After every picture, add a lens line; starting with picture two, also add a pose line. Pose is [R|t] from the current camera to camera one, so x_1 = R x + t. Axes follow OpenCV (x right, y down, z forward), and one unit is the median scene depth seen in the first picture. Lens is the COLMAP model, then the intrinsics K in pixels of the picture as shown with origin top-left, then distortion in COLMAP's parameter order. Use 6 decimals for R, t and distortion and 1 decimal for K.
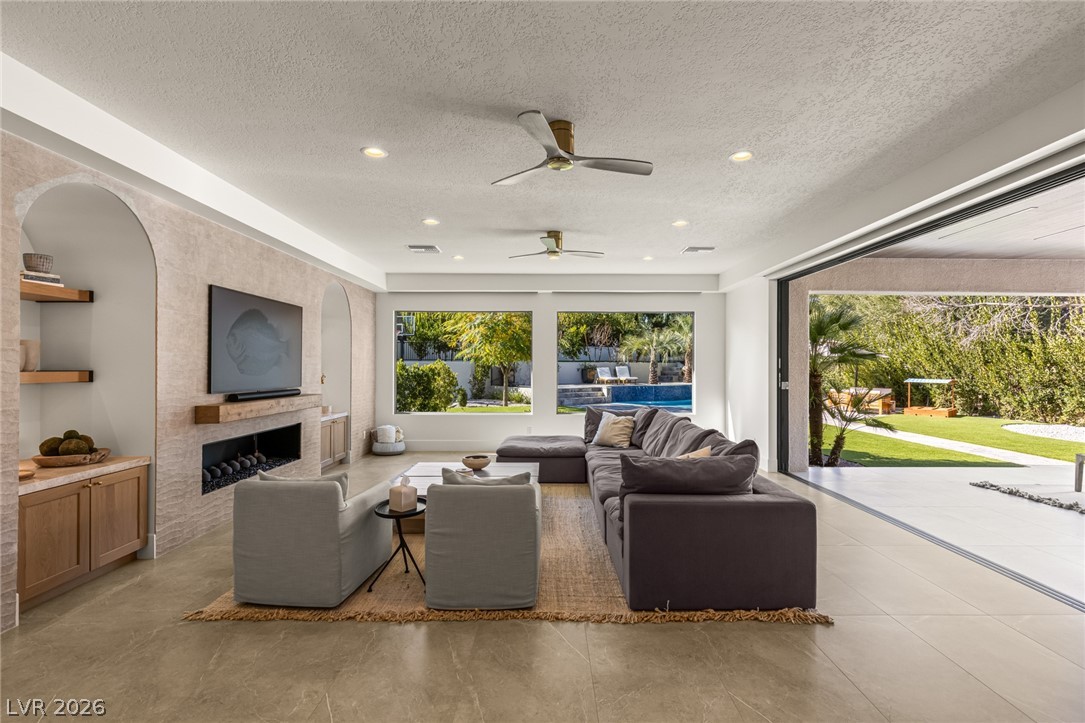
lens RADIAL K [[517.9, 0, 546.9], [0, 517.9, 364.5], [0, 0, 1]] dist [-0.009670, 0.002011]
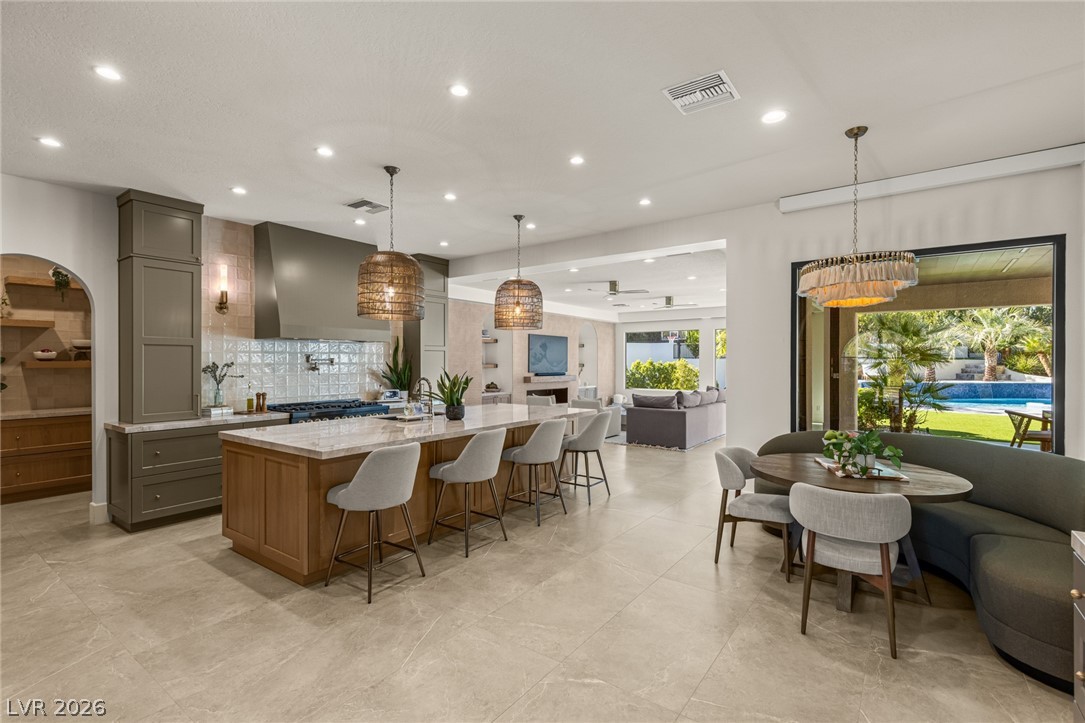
lens RADIAL K [[506.2, 0, 542.4], [0, 506.2, 362.3], [0, 0, 1]] dist [0.000210, -0.000042]
pose [[0.793024, 0.001115, -0.609190, 1.057227], [0.000700, 0.999996, 0.002741, -0.006334], [0.609190, -0.002600, 0.793020, -1.114436]]
